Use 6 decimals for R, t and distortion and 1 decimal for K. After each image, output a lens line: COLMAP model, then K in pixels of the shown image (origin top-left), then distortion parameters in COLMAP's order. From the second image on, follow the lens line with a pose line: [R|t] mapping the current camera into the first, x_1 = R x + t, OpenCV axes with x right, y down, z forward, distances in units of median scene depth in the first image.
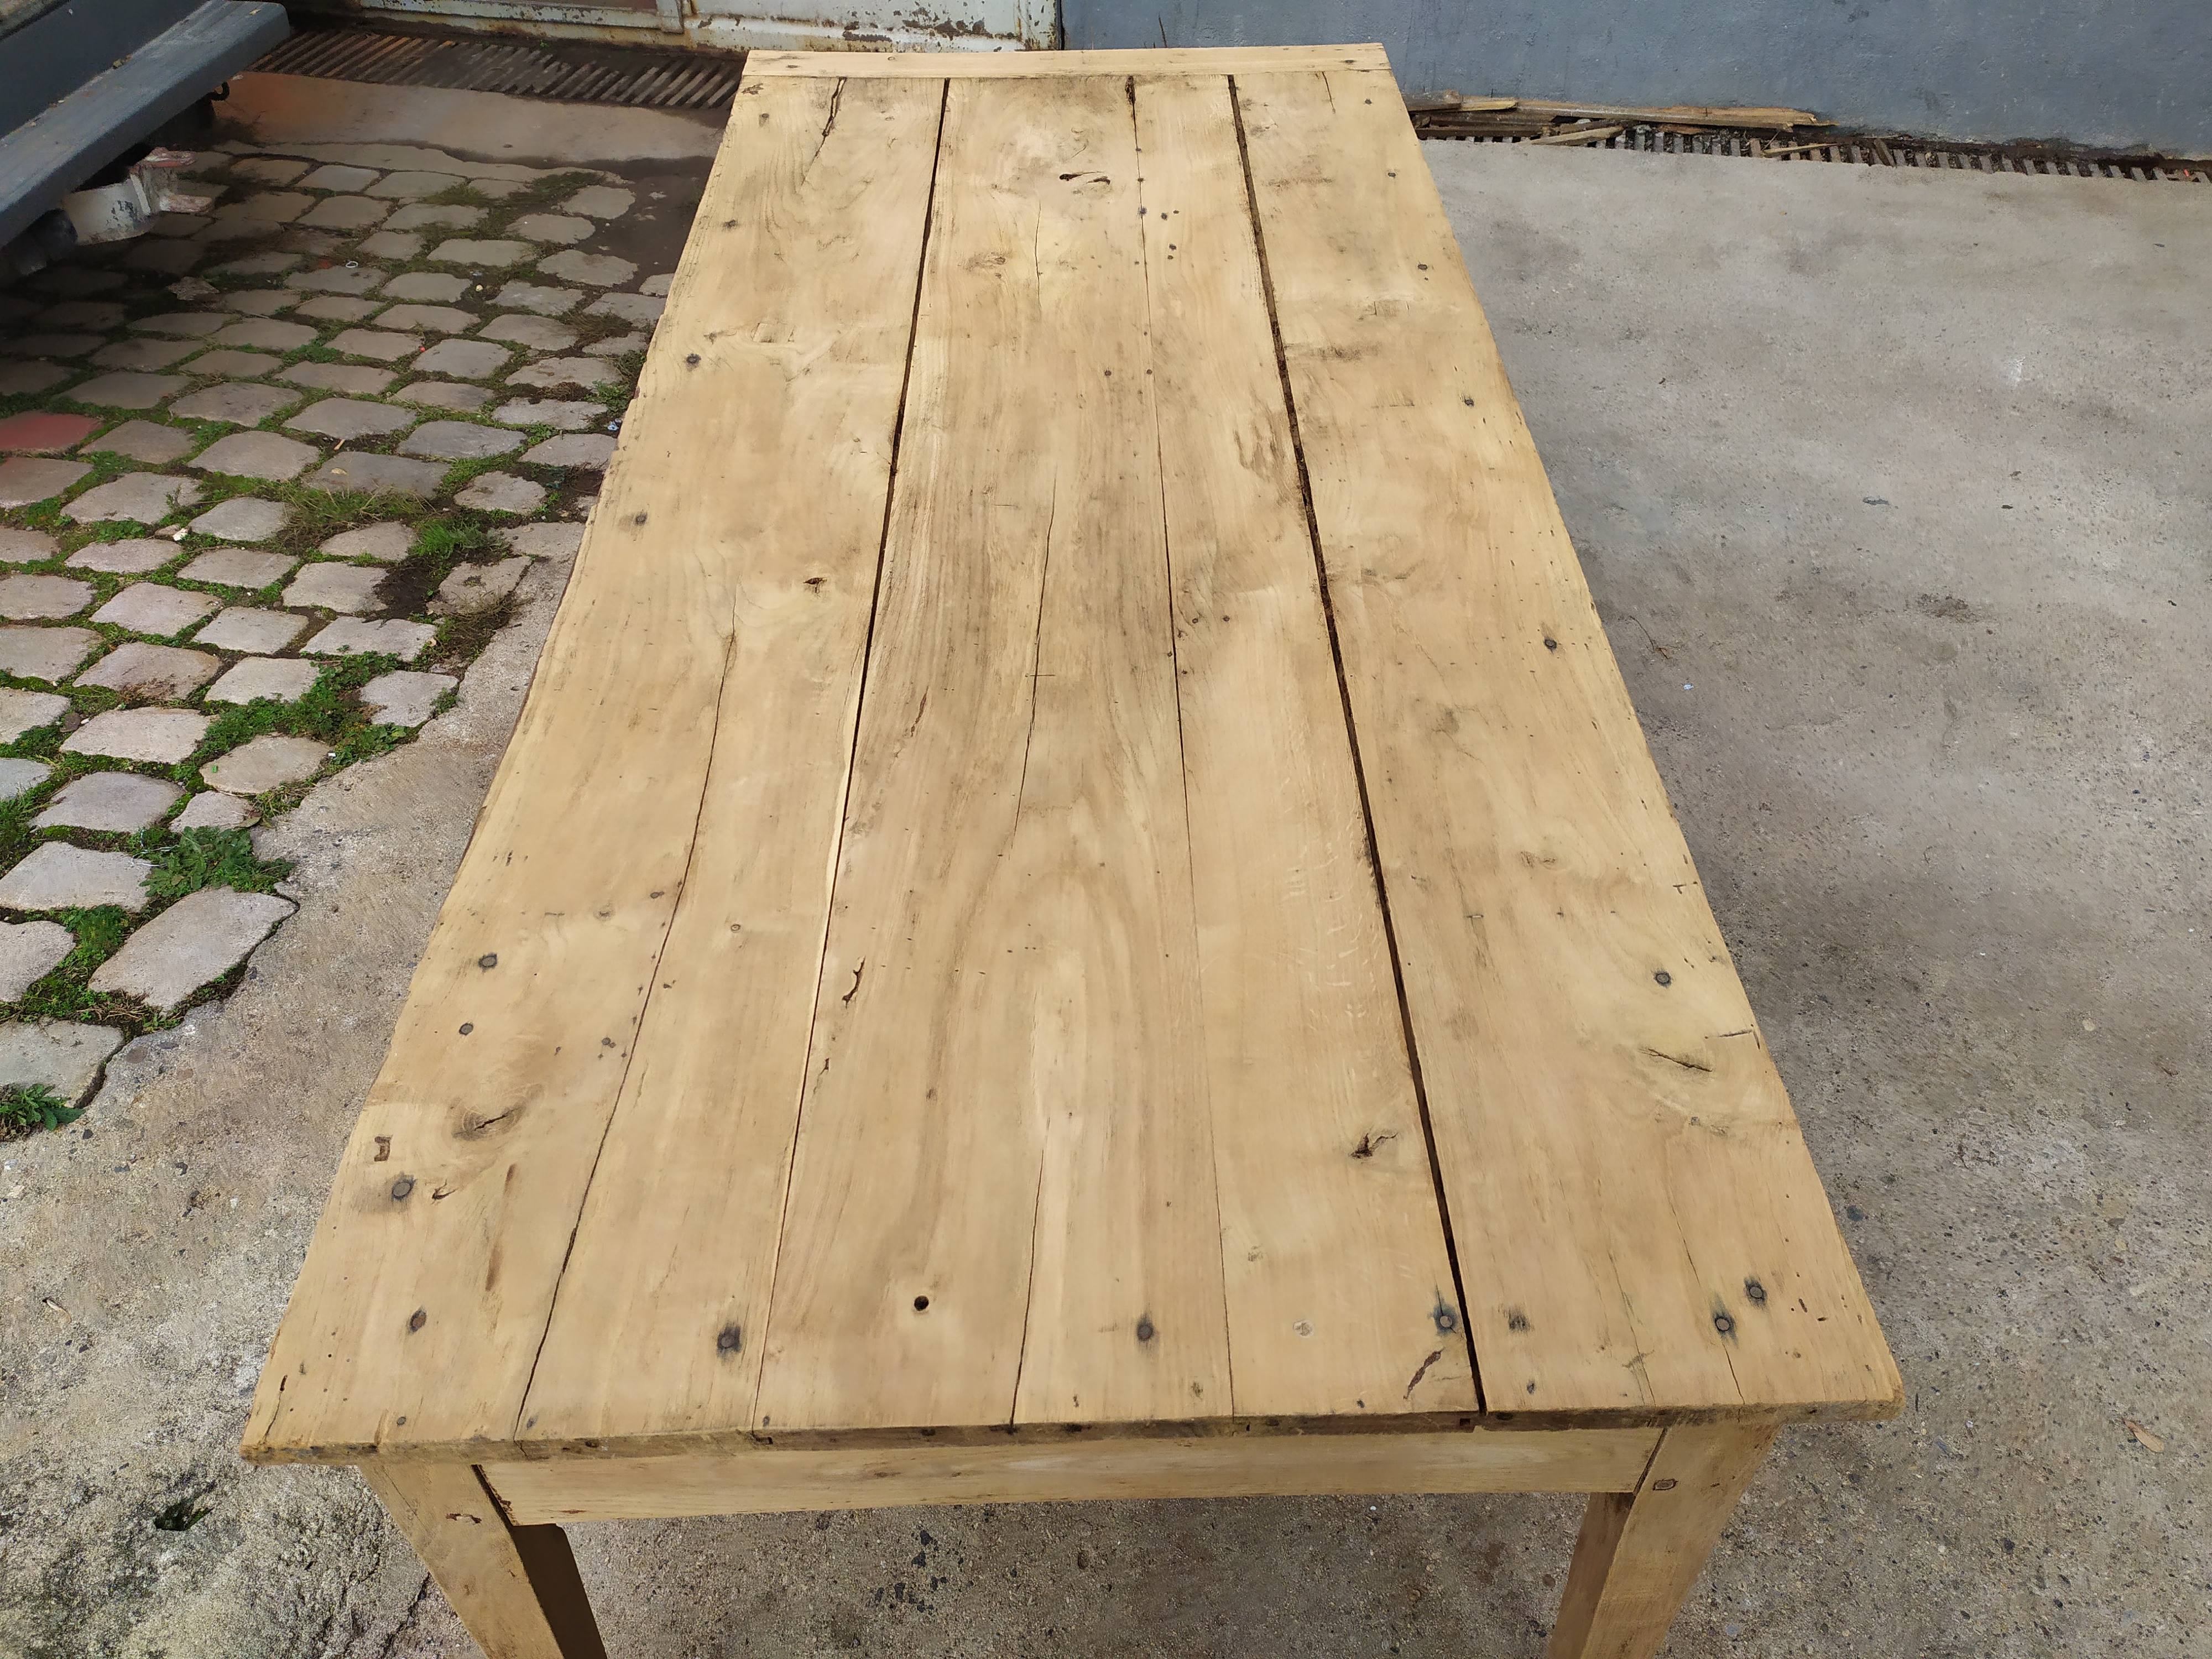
lens RADIAL K [[1678.3, 0, 1116.2], [0, 1678.3, 808.0], [0, 0, 1]] dist [0.047710, -0.050888]
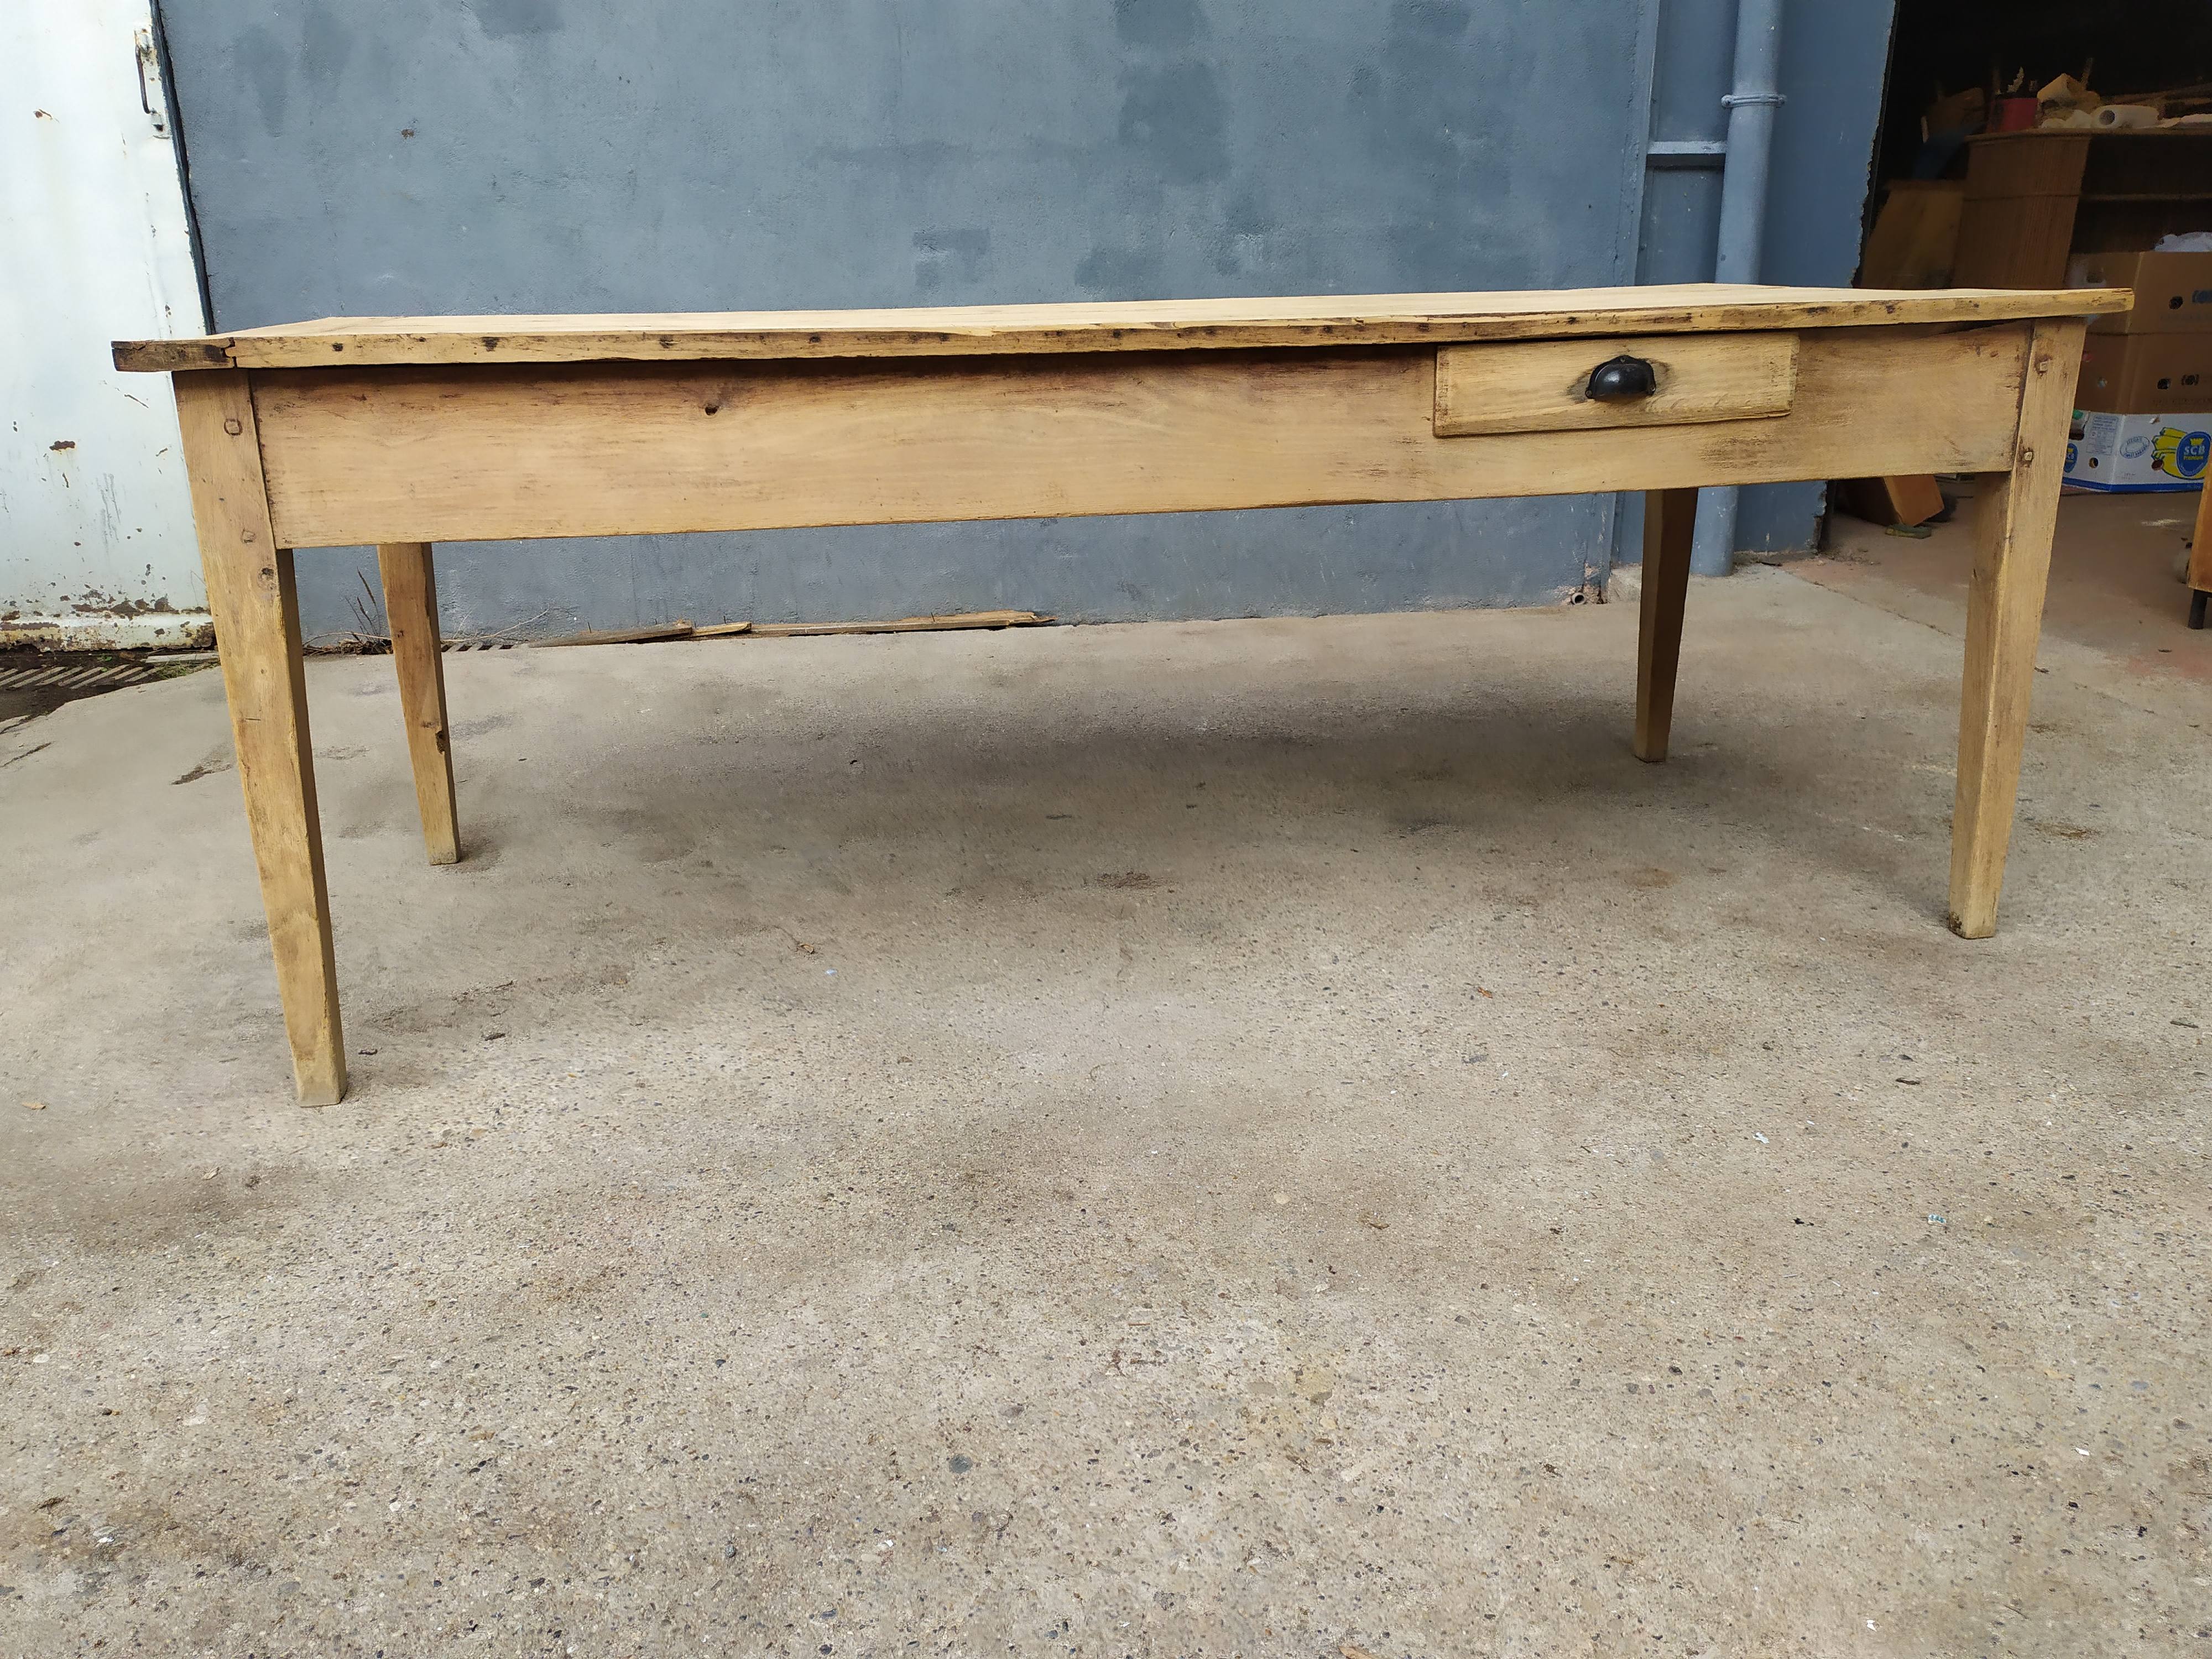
lens RADIAL K [[1678.3, 0, 1098.7], [0, 1678.3, 809.7], [0, 0, 1]] dist [0.047710, -0.050888]
pose [[0.953468, -0.088823, 0.288114, 0.276410], [0.203175, 0.895334, -0.396354, 0.242929], [-0.222753, 0.436448, 0.871719, 0.264370]]
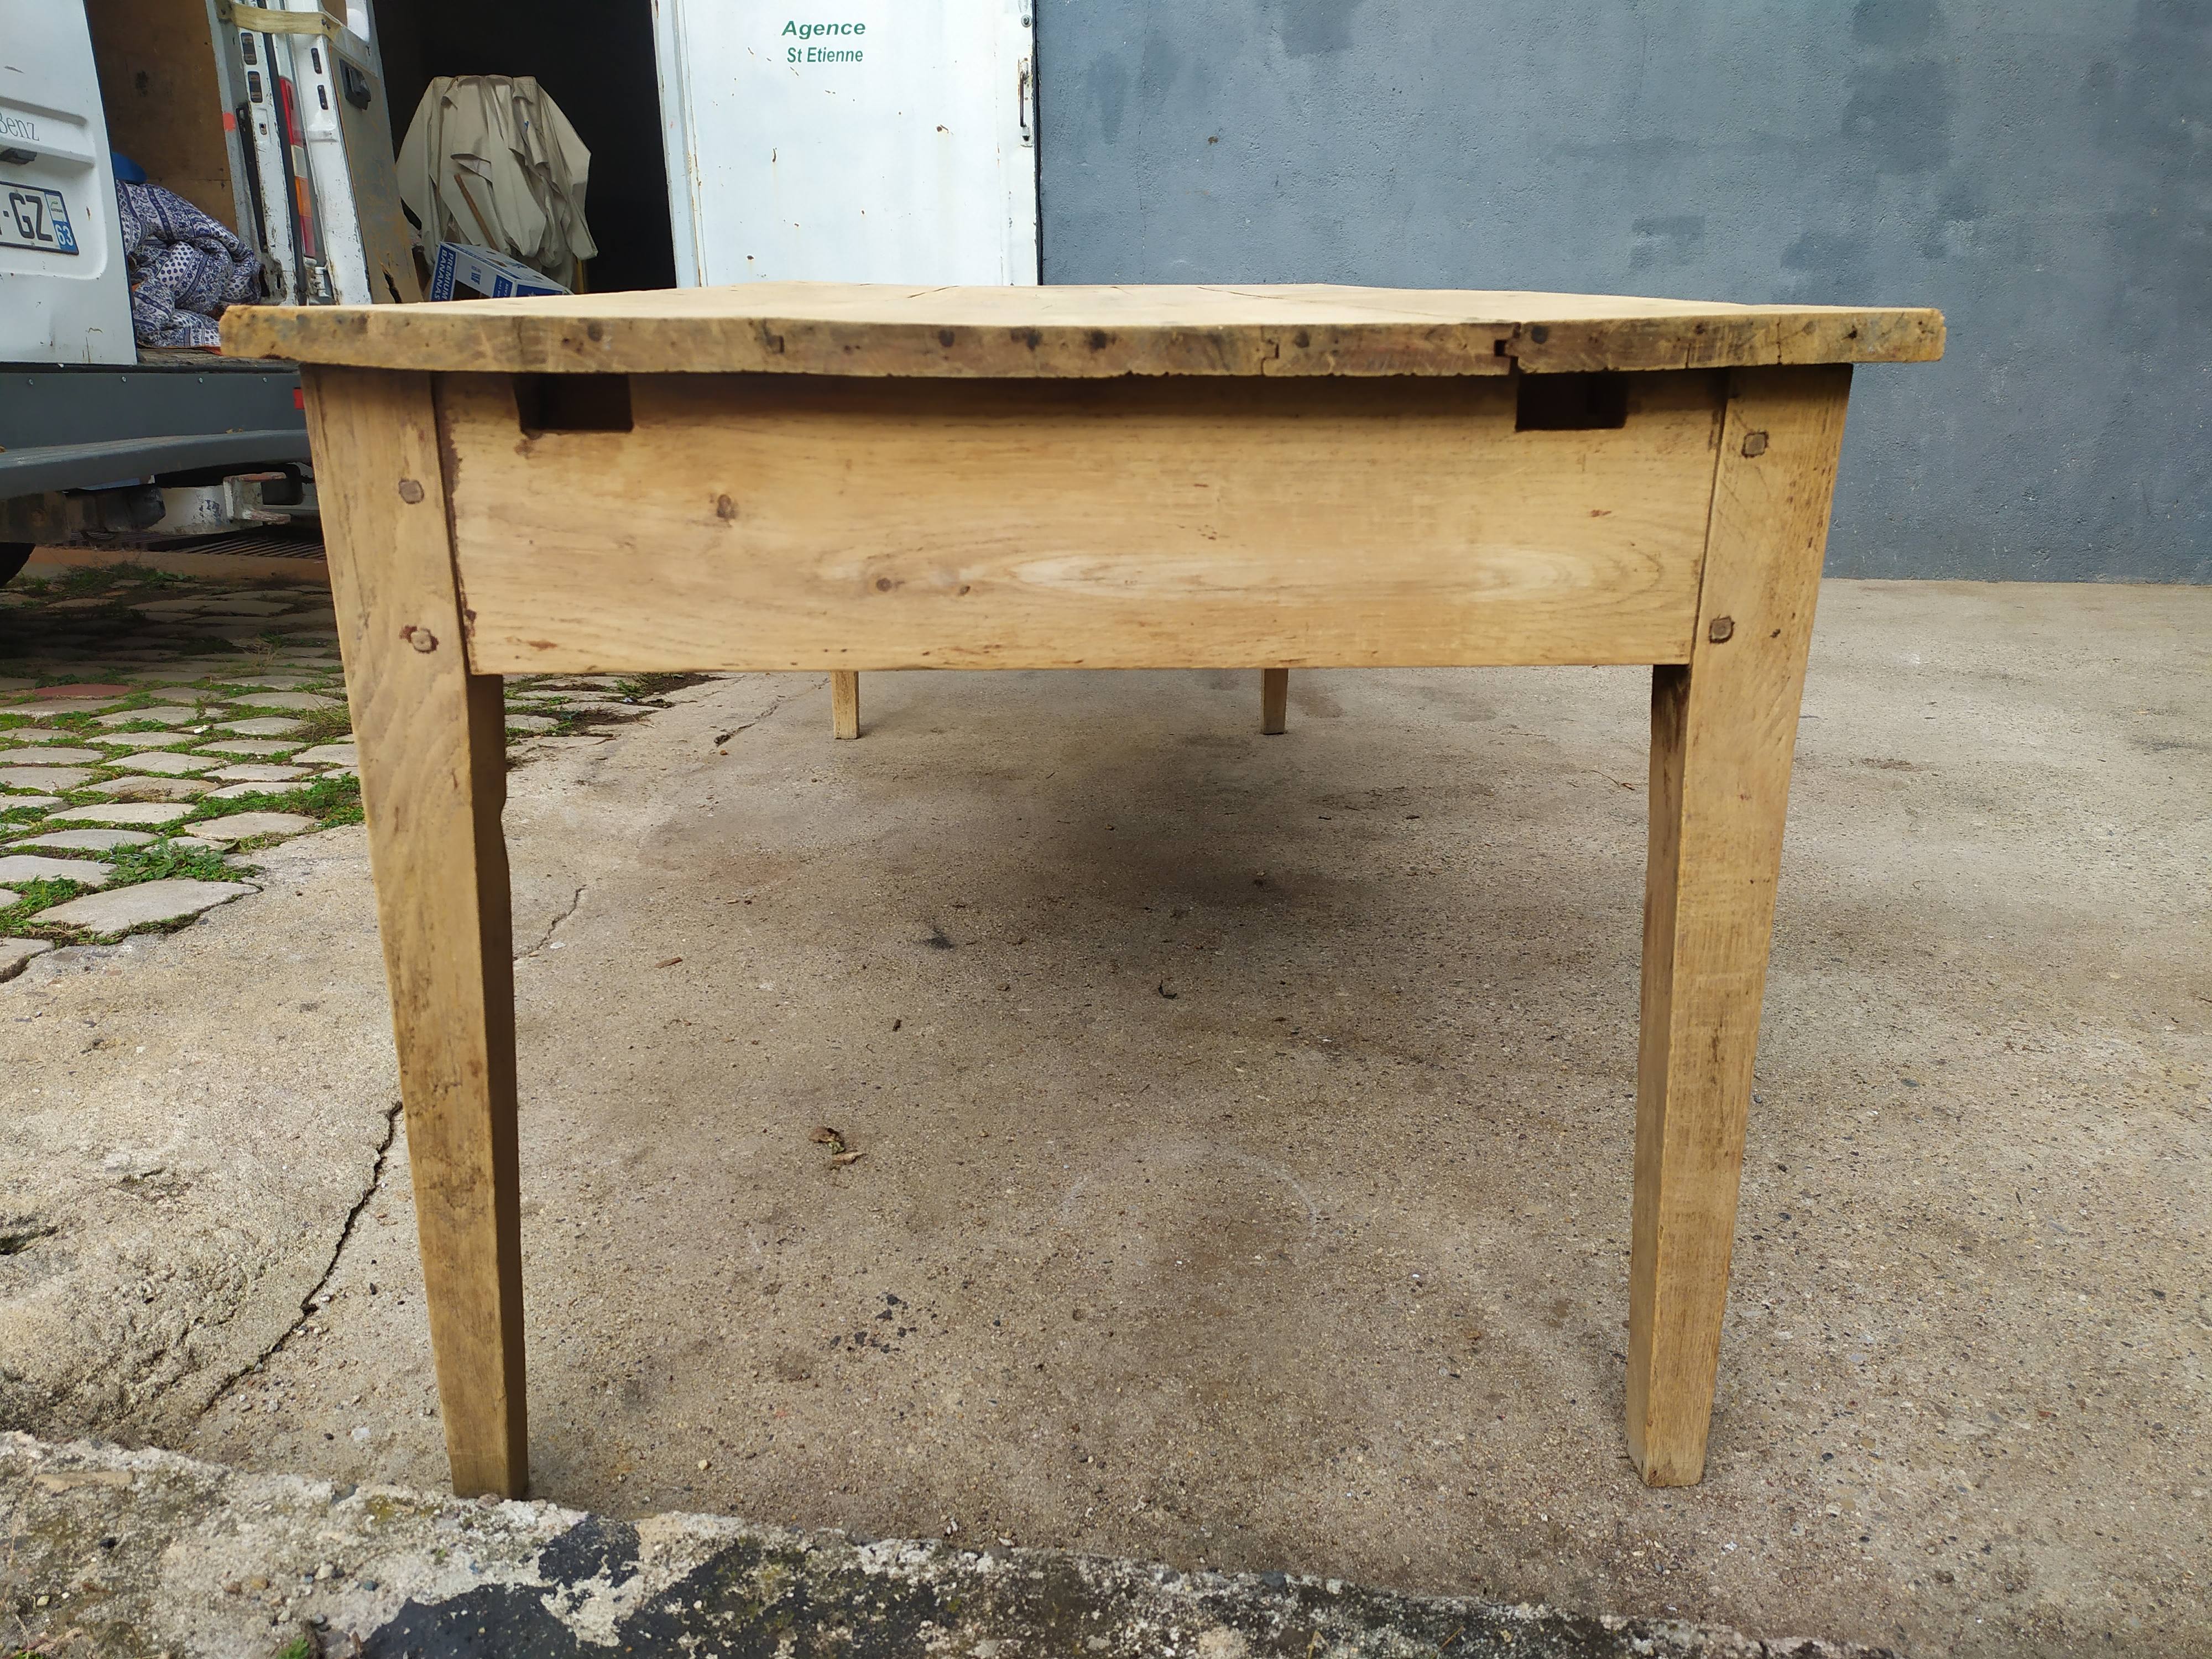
lens RADIAL K [[1641.0, 0, 1118.4], [0, 1641.0, 820.7], [0, 0, 1]] dist [0.057161, -0.061367]
pose [[0.999767, 0.002912, 0.021387, -0.013461], [0.006180, 0.910743, -0.412927, 0.413308], [-0.020681, 0.412963, 0.910513, 0.108294]]
